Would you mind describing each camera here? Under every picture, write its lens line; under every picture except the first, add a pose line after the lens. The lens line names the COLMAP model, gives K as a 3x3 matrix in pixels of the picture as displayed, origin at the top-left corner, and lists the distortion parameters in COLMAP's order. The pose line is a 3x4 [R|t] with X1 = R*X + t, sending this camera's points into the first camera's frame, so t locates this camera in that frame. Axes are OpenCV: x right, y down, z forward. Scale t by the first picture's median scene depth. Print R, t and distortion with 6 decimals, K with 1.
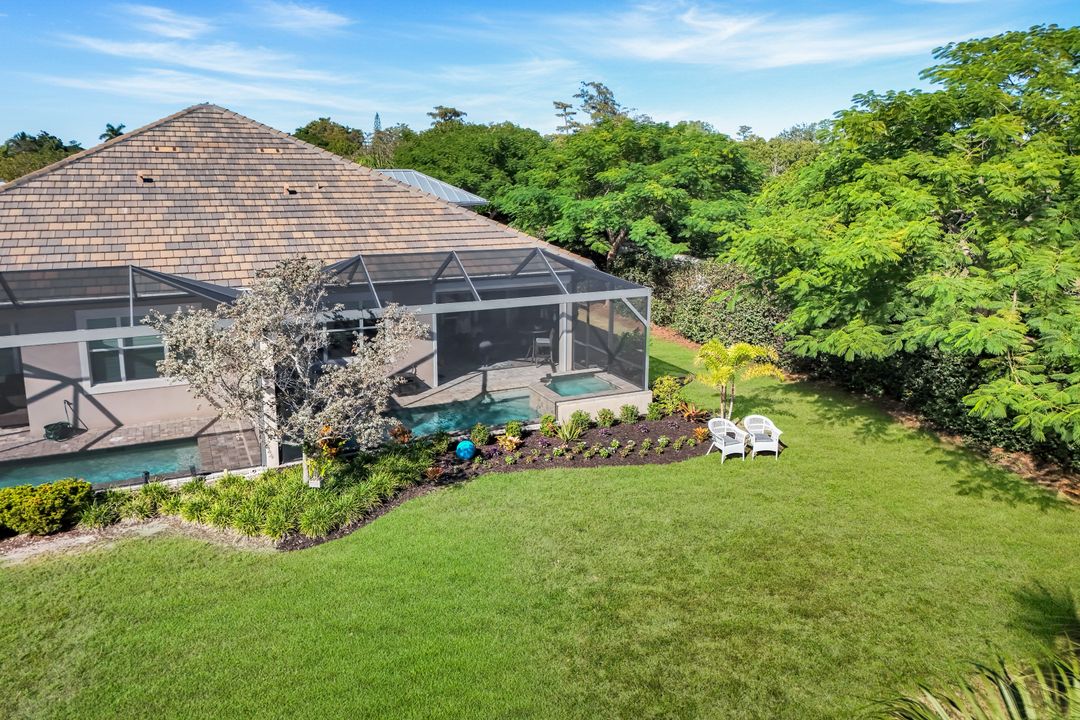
lens RADIAL K [[770.2, 0, 540.0], [0, 770.2, 360.0], [0, 0, 1]] dist [0.047432, -0.051179]
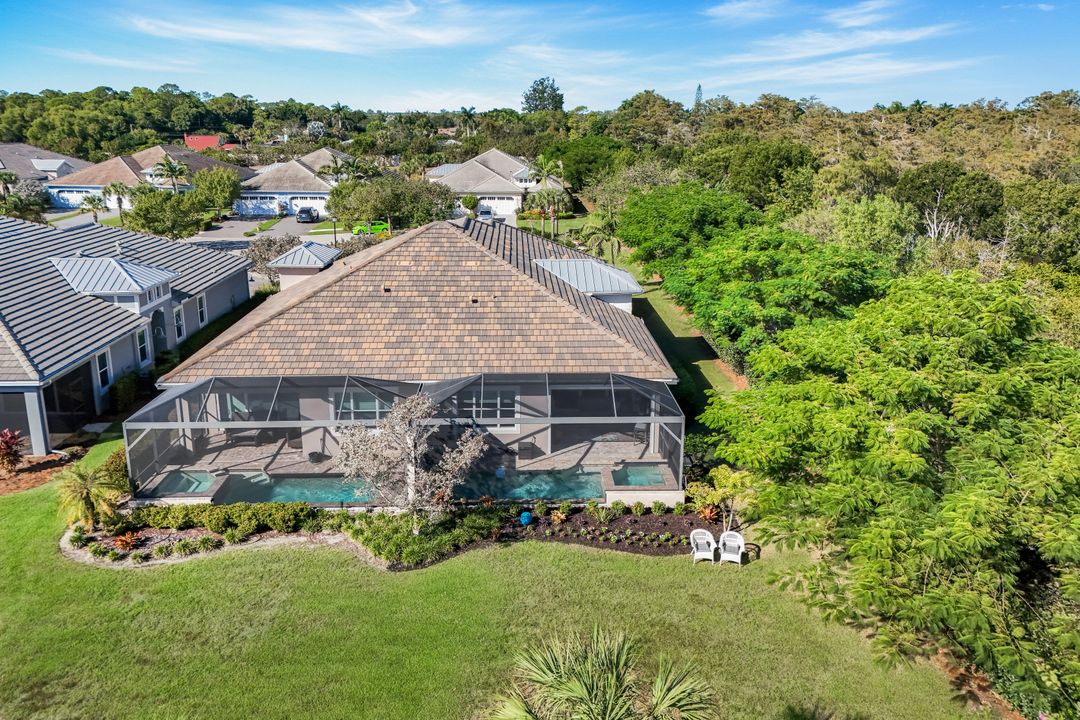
lens RADIAL K [[770.2, 0, 540.0], [0, 770.2, 360.0], [0, 0, 1]] dist [0.047432, -0.051179]
pose [[0.916252, 0.109915, -0.385229, 0.414564], [-0.088566, 0.993407, 0.072791, -0.263705], [0.390690, -0.032577, 0.919946, -0.314118]]
